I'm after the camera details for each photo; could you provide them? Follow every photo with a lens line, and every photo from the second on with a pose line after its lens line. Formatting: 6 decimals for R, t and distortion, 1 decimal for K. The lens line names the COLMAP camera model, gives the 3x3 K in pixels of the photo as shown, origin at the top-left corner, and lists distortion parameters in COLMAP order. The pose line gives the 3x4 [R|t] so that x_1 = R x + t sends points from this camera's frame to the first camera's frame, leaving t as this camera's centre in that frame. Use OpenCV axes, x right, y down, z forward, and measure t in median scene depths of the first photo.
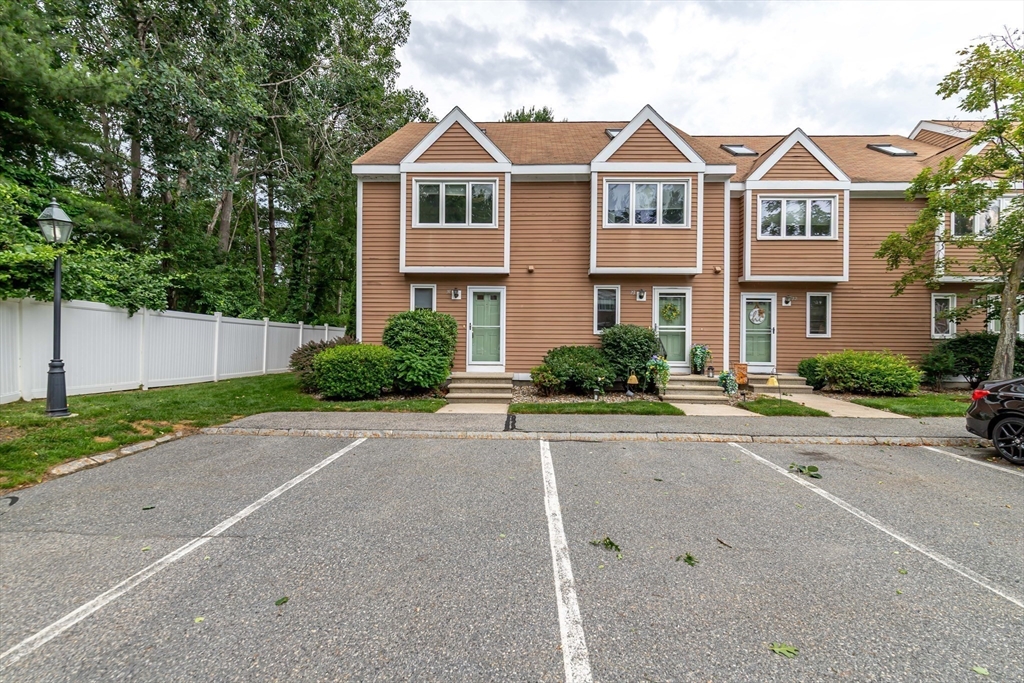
lens RADIAL K [[442.4, 0, 514.5], [0, 442.4, 341.2], [0, 0, 1]] dist [0.000303, -0.000244]
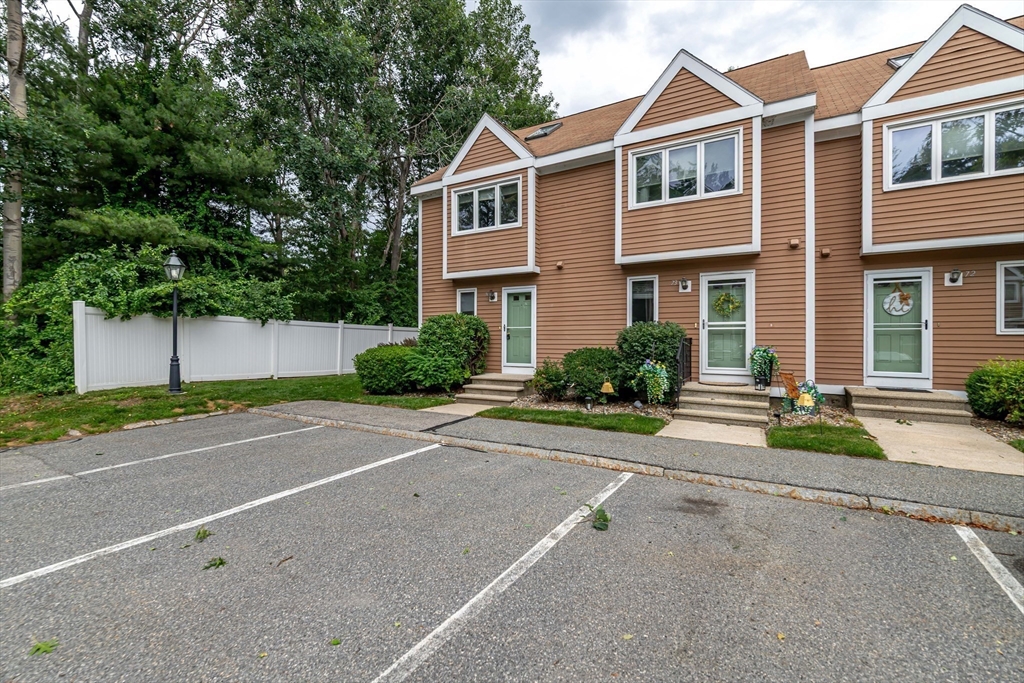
lens RADIAL K [[447.9, 0, 505.2], [0, 447.9, 341.2], [0, 0, 1]] dist [0.001844, 0.000297]
pose [[0.869749, -0.005309, -0.493465, 0.415823], [0.004314, 0.999986, -0.003155, -0.000151], [0.493475, 0.000615, 0.869760, 0.126400]]
